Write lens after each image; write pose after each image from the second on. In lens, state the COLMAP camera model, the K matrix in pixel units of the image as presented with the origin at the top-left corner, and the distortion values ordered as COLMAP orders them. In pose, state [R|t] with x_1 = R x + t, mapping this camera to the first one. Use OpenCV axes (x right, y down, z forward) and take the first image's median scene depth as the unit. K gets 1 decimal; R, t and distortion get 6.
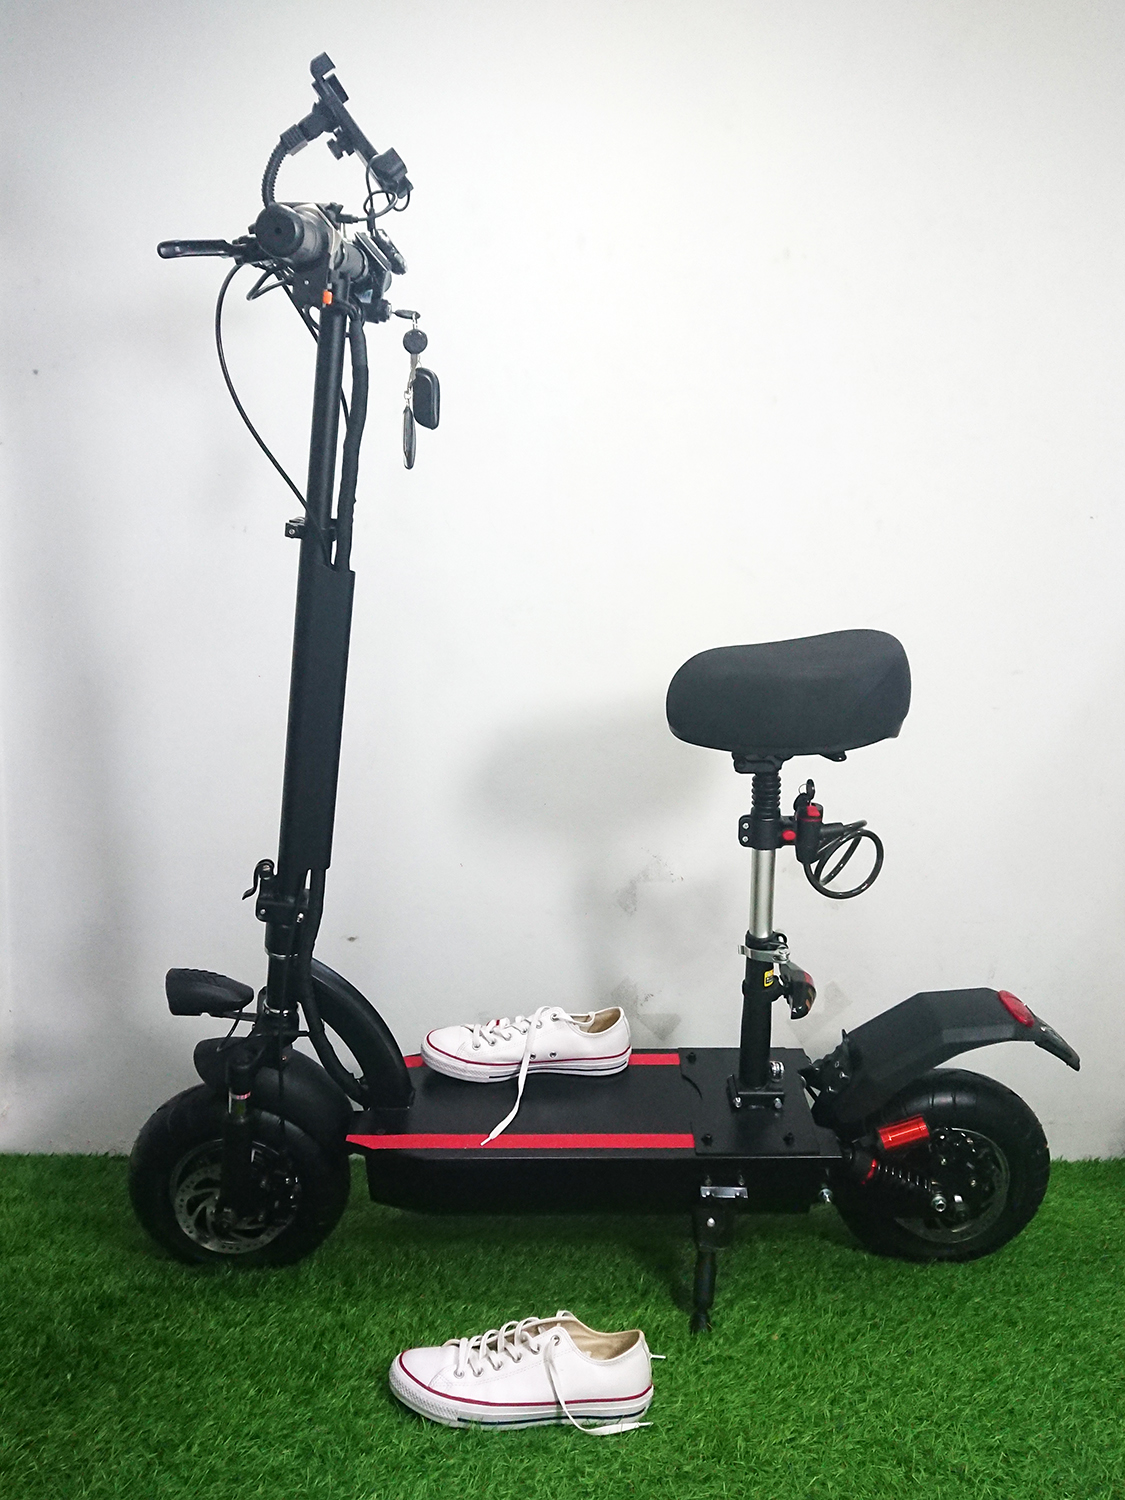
lens RADIAL K [[1276.6, 0, 560.5], [0, 1276.6, 760.6], [0, 0, 1]] dist [0.015147, 0.032998]
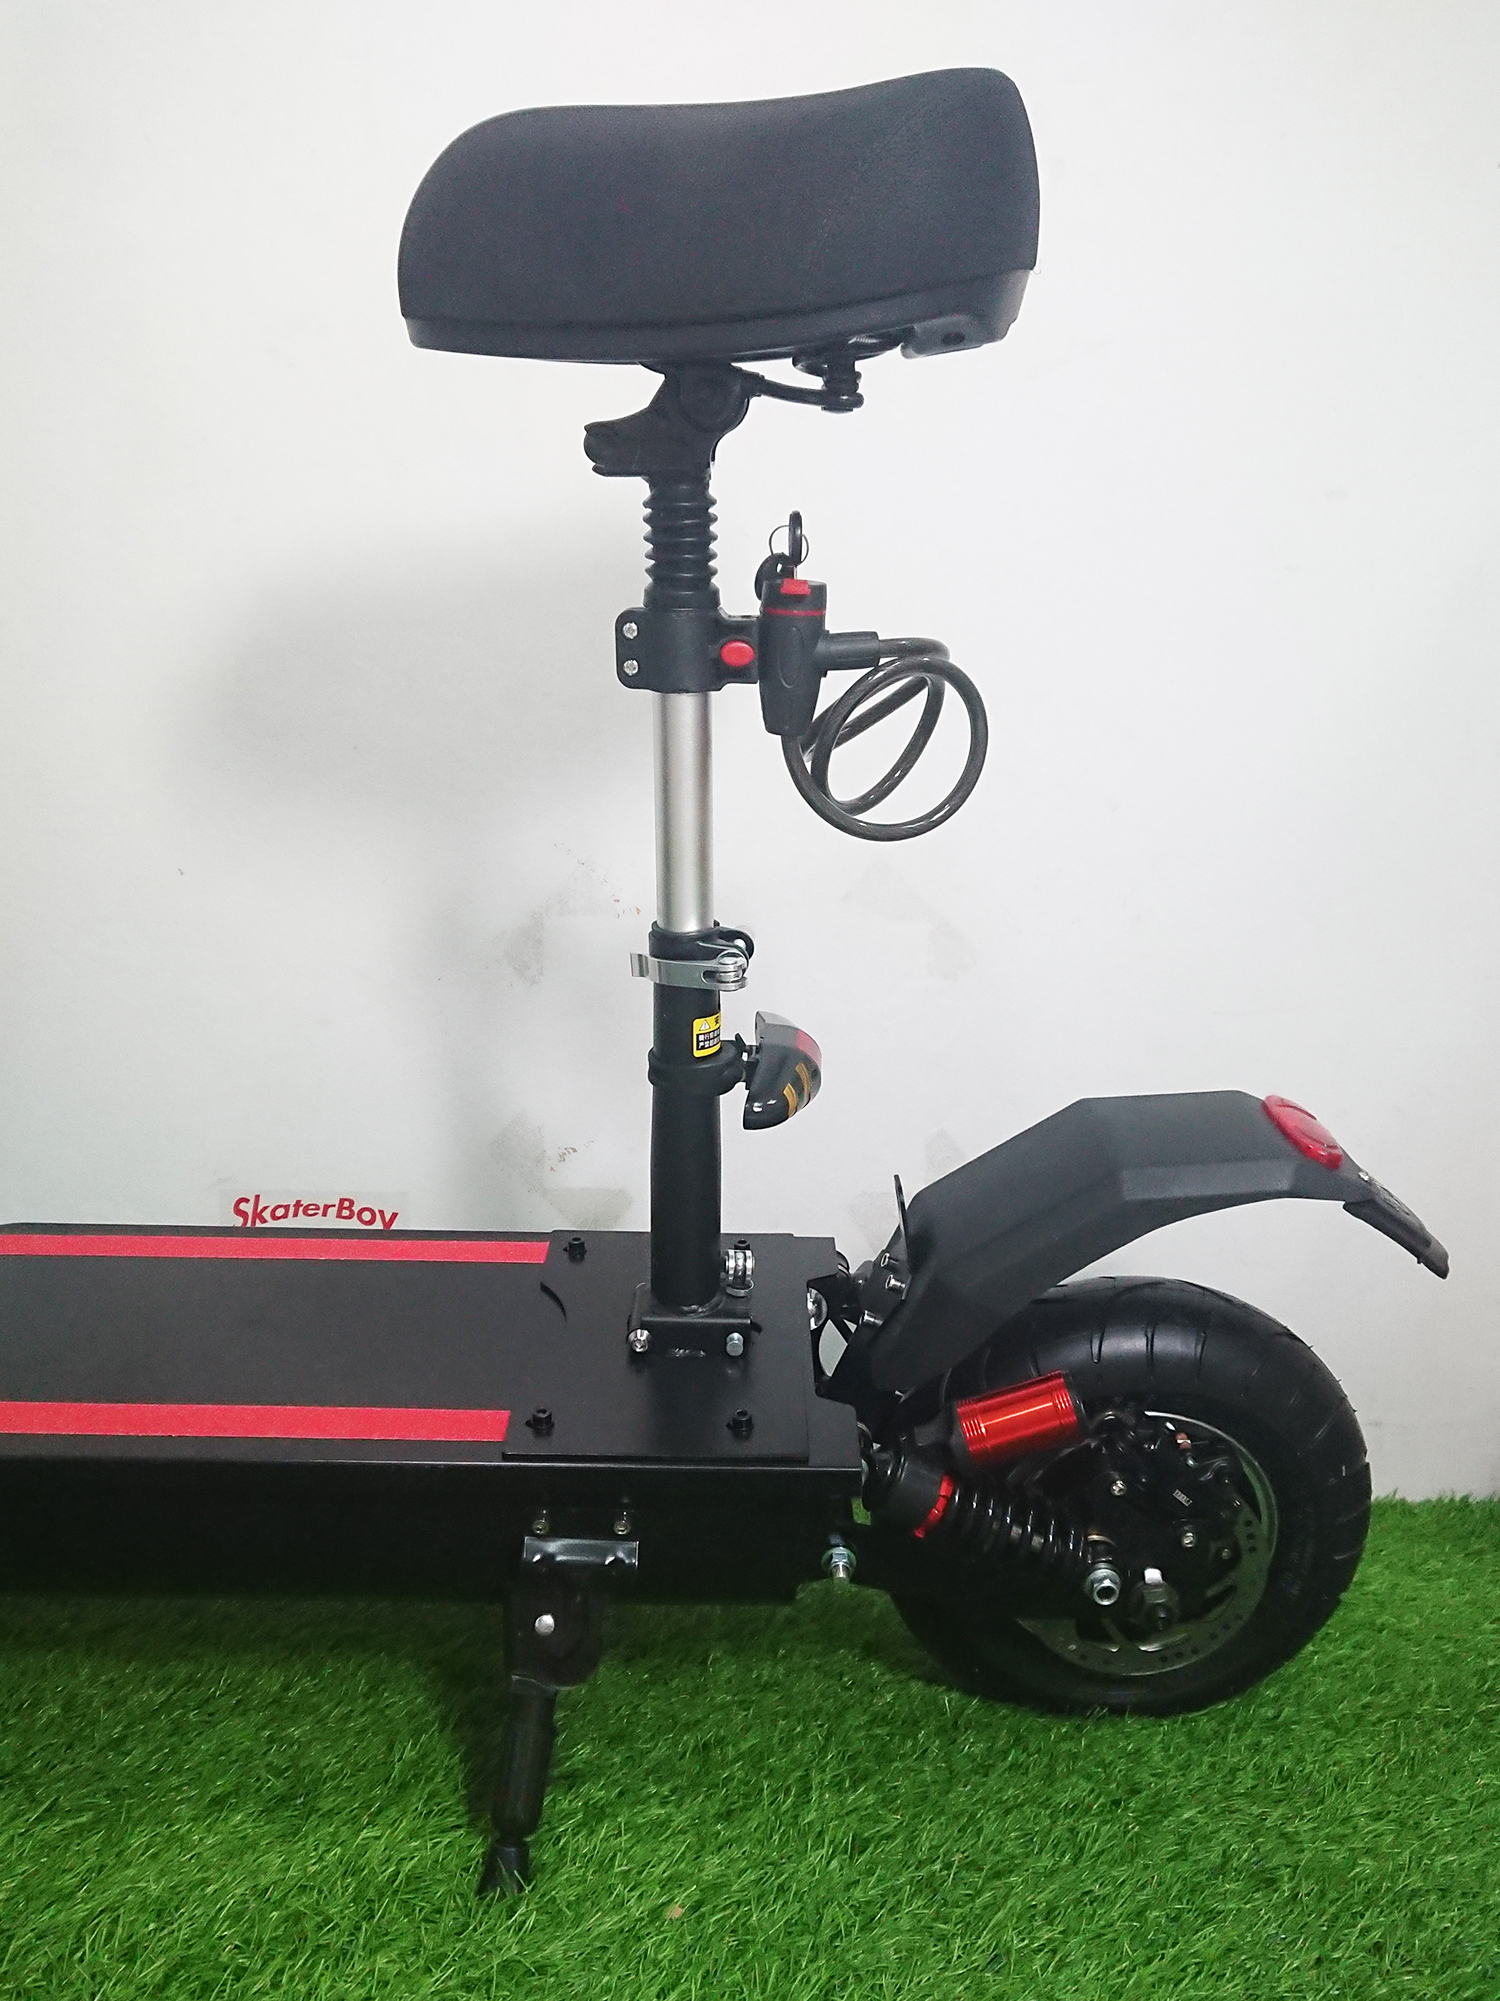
lens RADIAL K [[1703.0, 0, 743.1], [0, 1703.0, 1010.8], [0, 0, 1]] dist [0.015147, 0.032998]
pose [[0.999702, 0.023267, 0.007449, 0.168141], [-0.023420, 0.999500, 0.021220, 0.147755], [-0.006952, -0.021388, 0.999747, 0.445121]]
